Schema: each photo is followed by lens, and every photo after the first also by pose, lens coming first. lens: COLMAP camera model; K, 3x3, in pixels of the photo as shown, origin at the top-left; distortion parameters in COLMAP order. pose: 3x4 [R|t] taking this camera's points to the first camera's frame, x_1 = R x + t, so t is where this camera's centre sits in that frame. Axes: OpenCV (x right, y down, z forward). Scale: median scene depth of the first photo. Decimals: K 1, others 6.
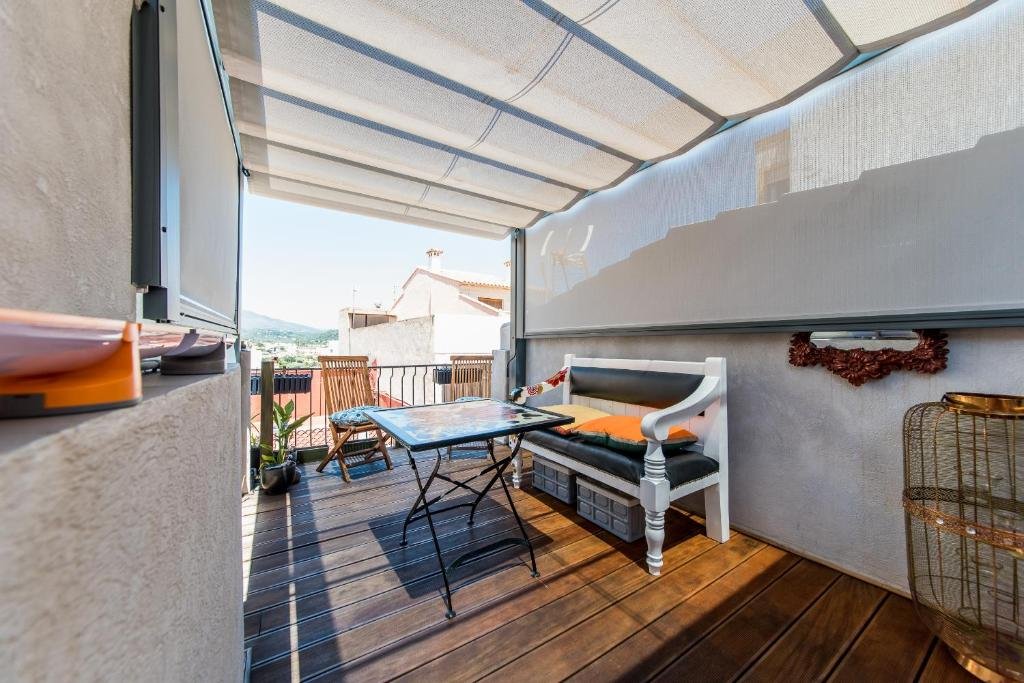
lens RADIAL K [[368.4, 0, 512.0], [0, 368.4, 341.5], [0, 0, 1]] dist [-0.000810, -0.000056]
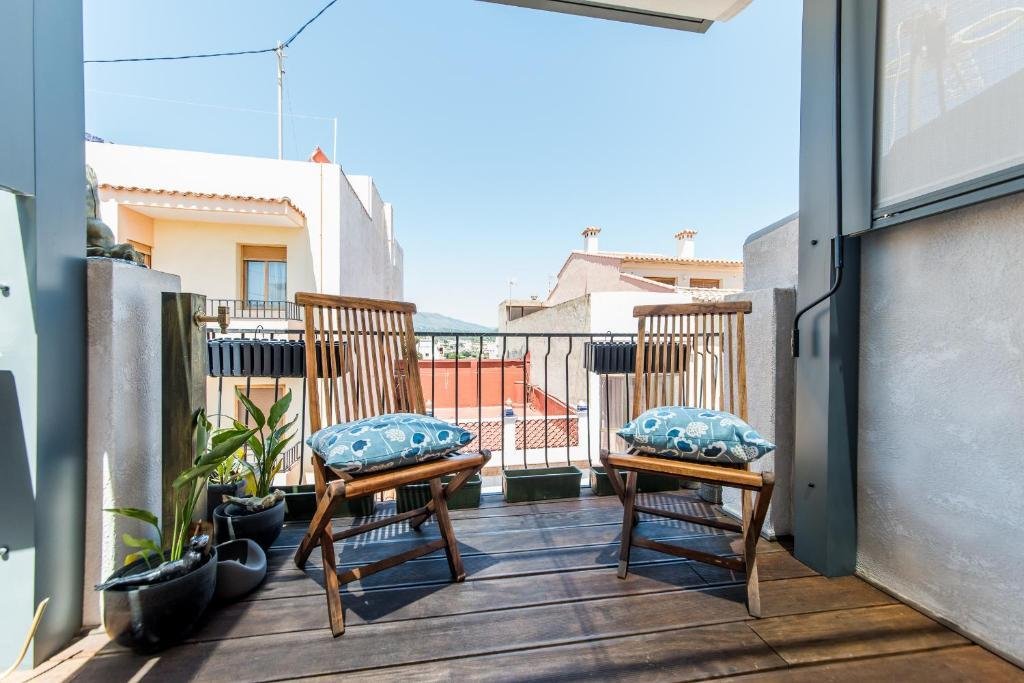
lens RADIAL K [[368.4, 0, 512.0], [0, 368.4, 341.5], [0, 0, 1]] dist [-0.000810, -0.000056]
pose [[0.912622, 0.000692, -0.408803, -0.029787], [0.002584, 0.999969, 0.007461, 0.020339], [0.408795, -0.007866, 0.912592, 0.150456]]
